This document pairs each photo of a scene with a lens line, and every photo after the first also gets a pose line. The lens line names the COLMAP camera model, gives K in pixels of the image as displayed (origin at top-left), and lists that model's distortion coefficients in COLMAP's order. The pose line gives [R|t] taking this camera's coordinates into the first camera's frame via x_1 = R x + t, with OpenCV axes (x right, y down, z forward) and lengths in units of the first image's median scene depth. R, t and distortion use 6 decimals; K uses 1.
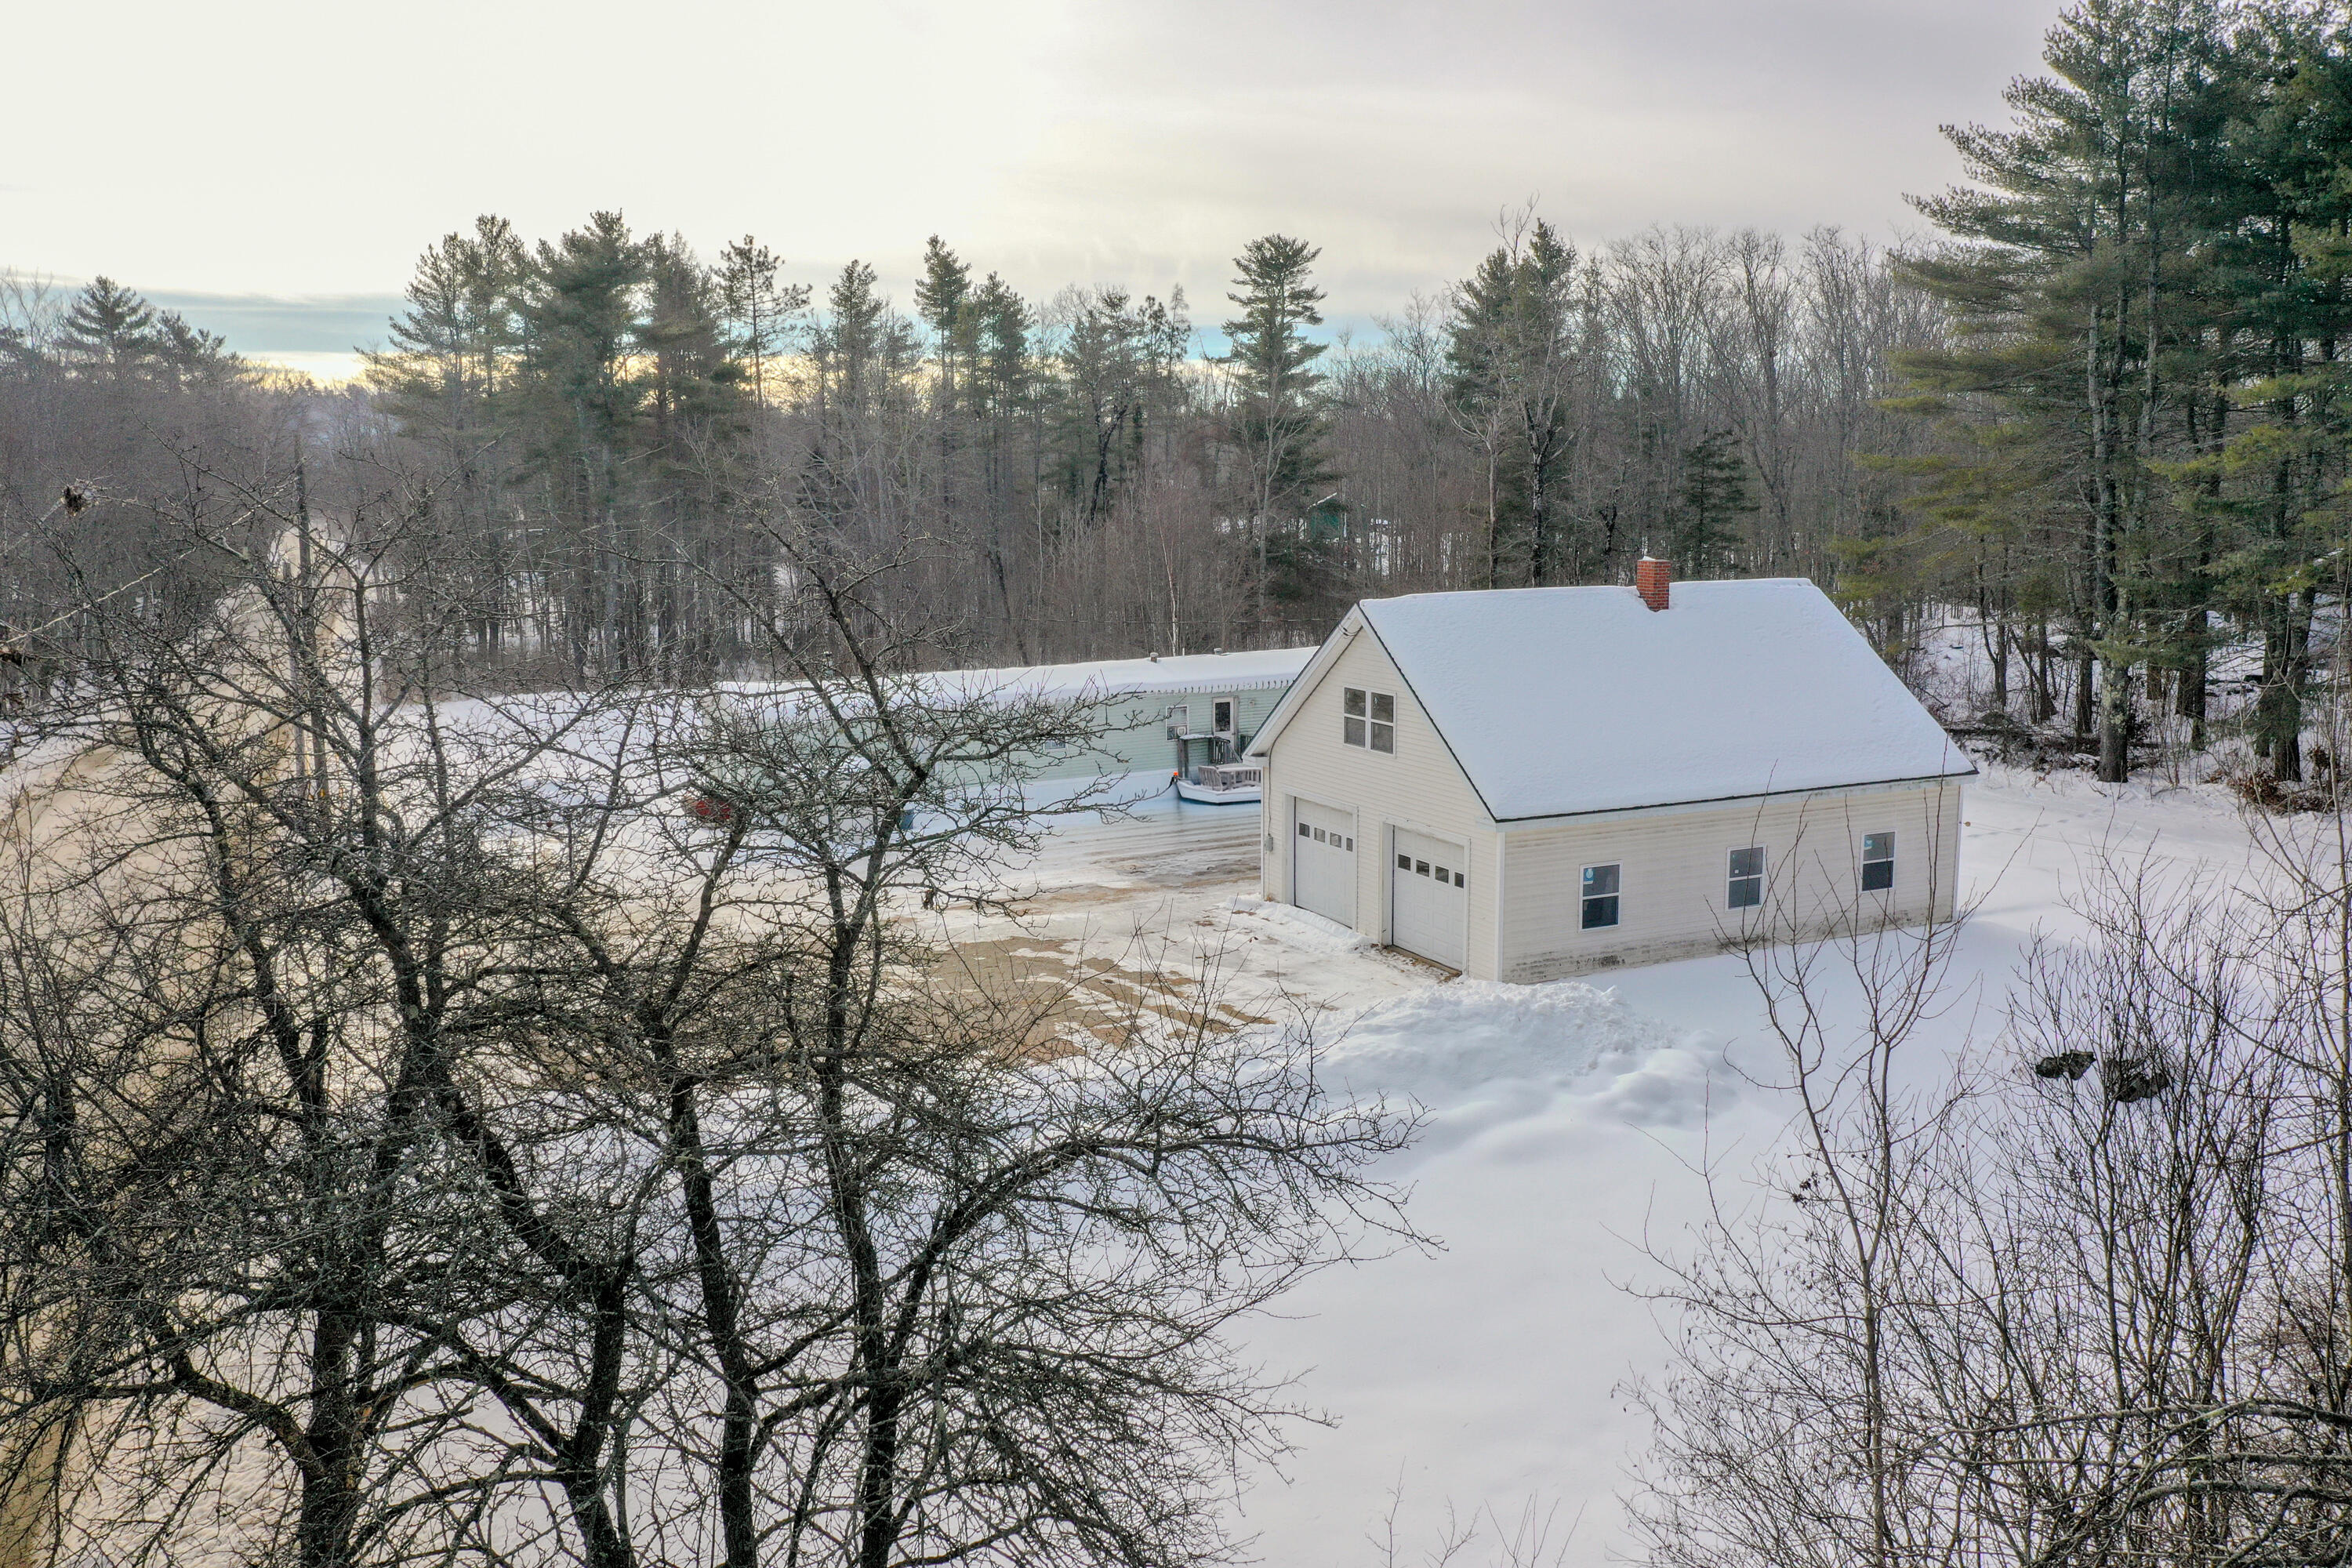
lens RADIAL K [[1853.5, 0, 1176.0], [0, 1853.5, 784.0], [0, 0, 1]] dist [-0.006157, -0.002830]
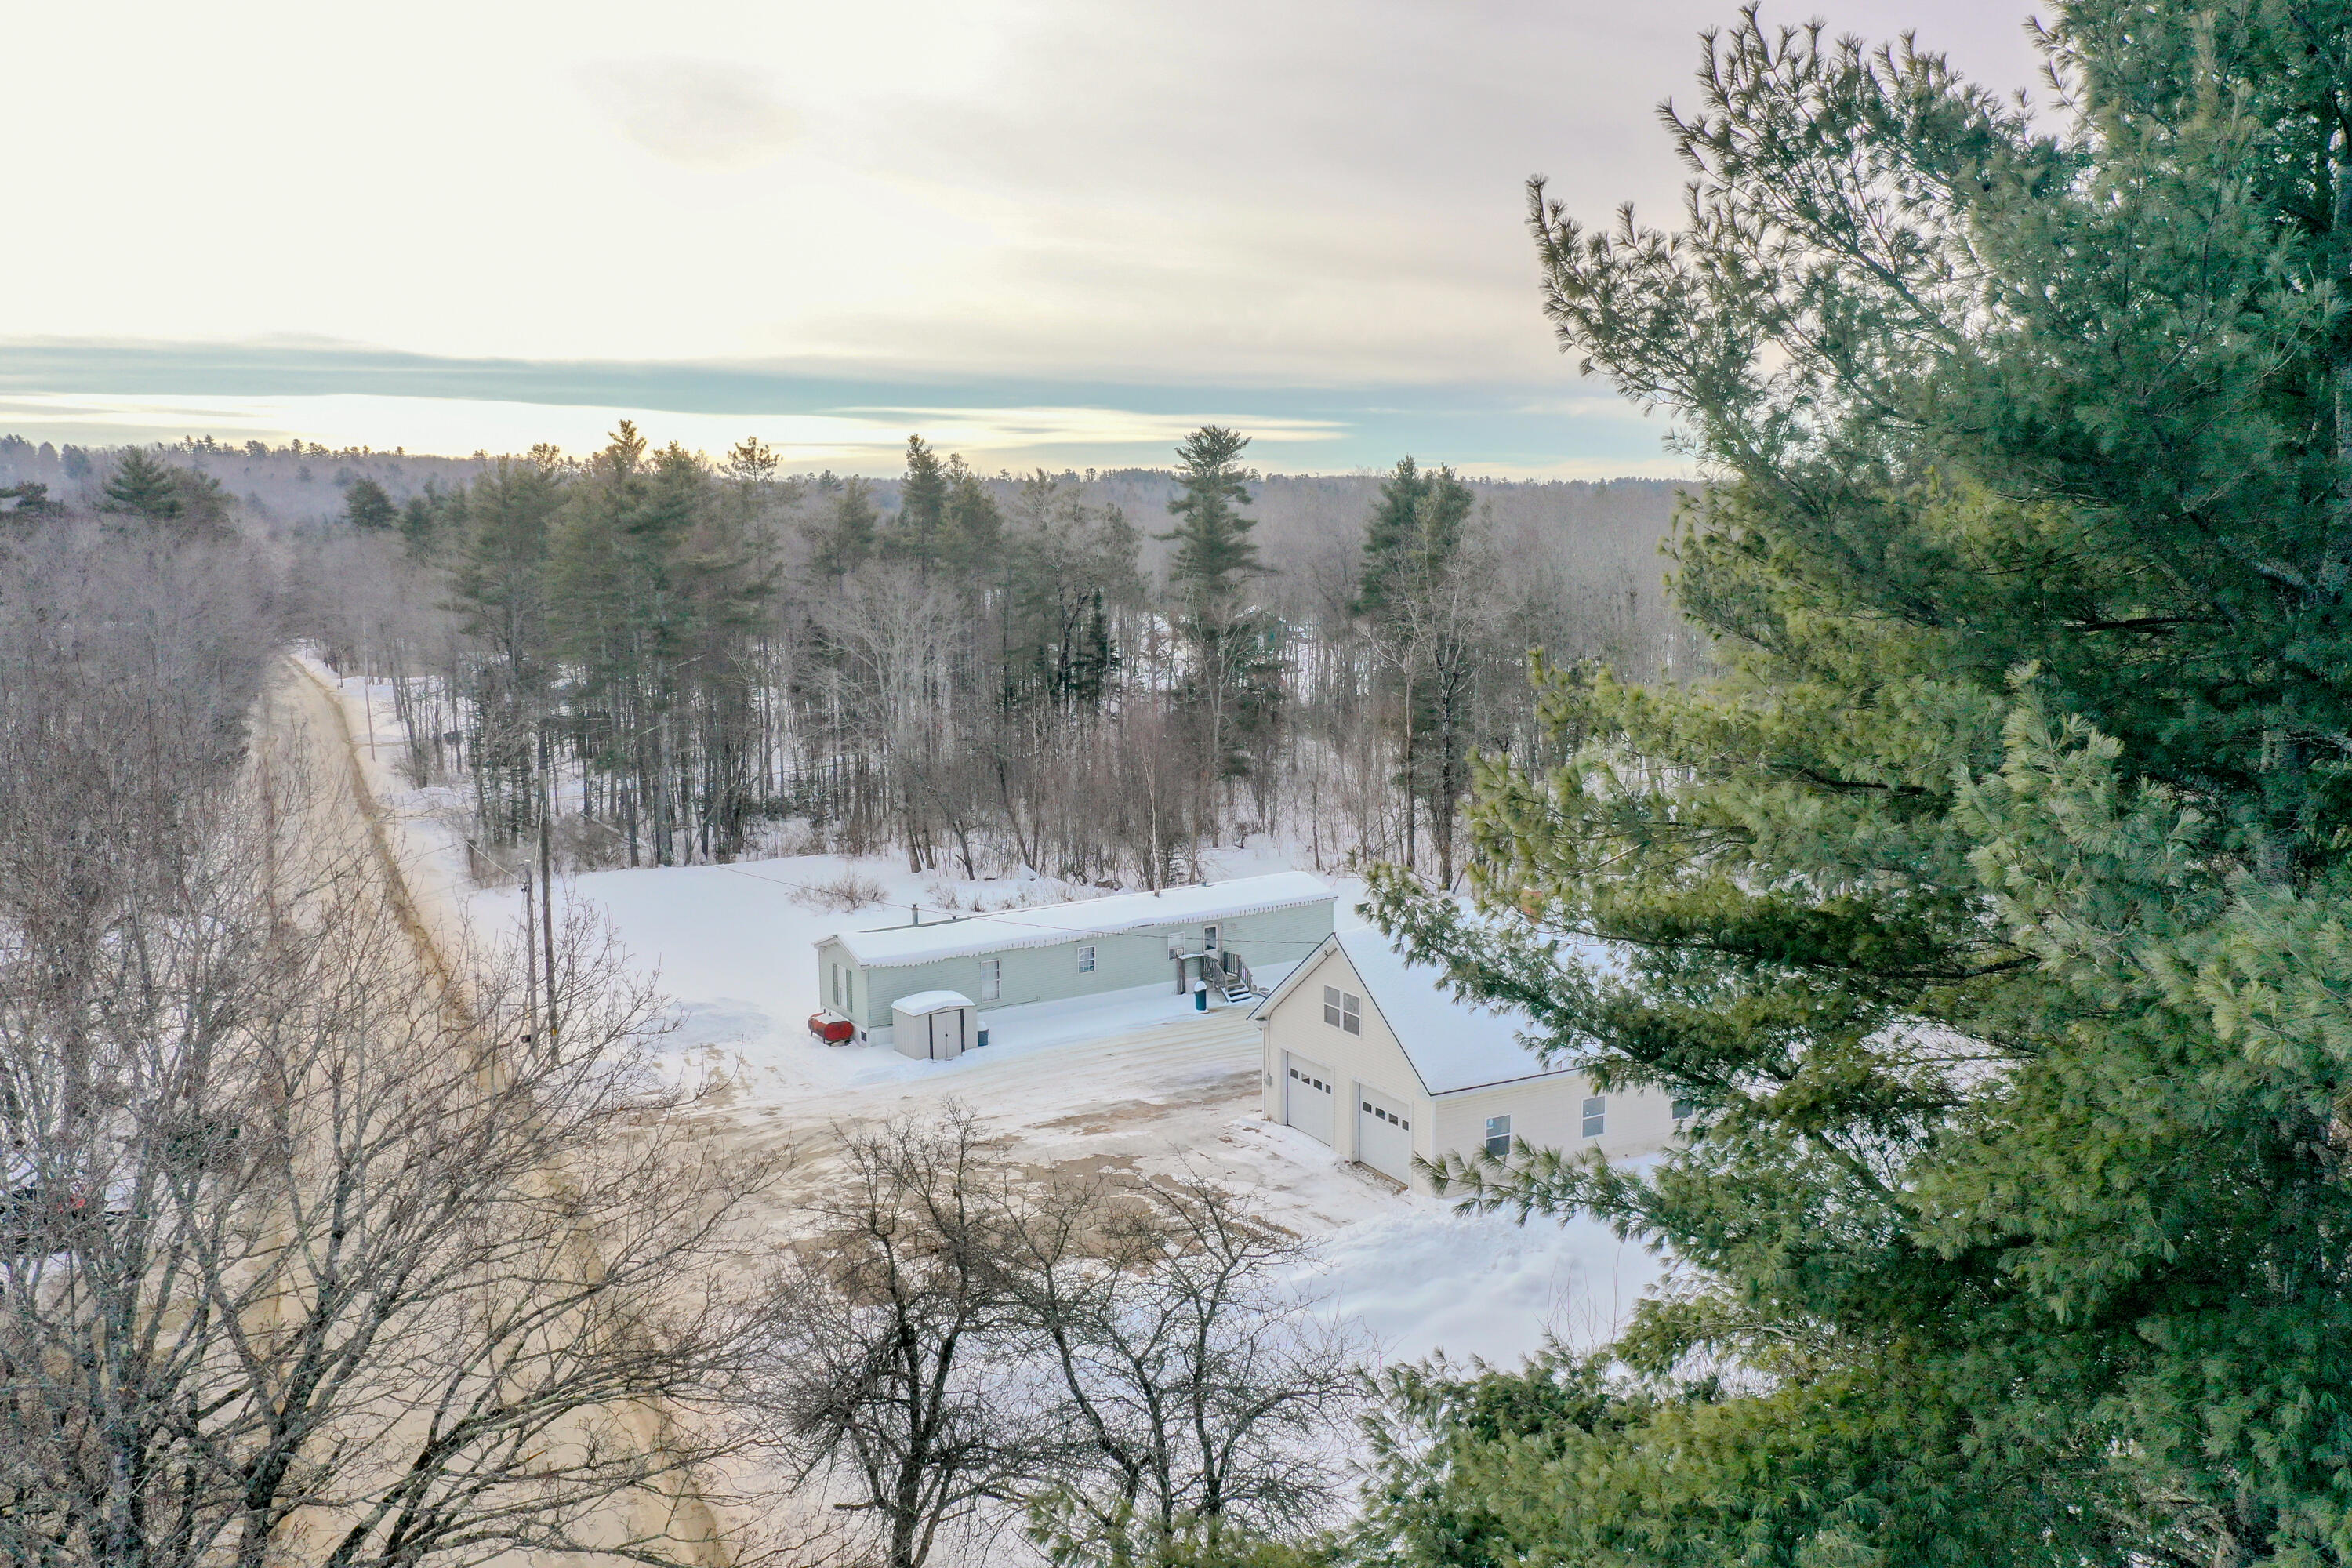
lens RADIAL K [[1847.5, 0, 1182.5], [0, 1847.5, 781.3], [0, 0, 1]] dist [-0.006096, -0.005010]
pose [[0.998439, -0.006616, 0.055459, -0.039769], [0.007999, 0.999662, -0.024754, -0.069609], [-0.055276, 0.025159, 0.998154, -0.180438]]
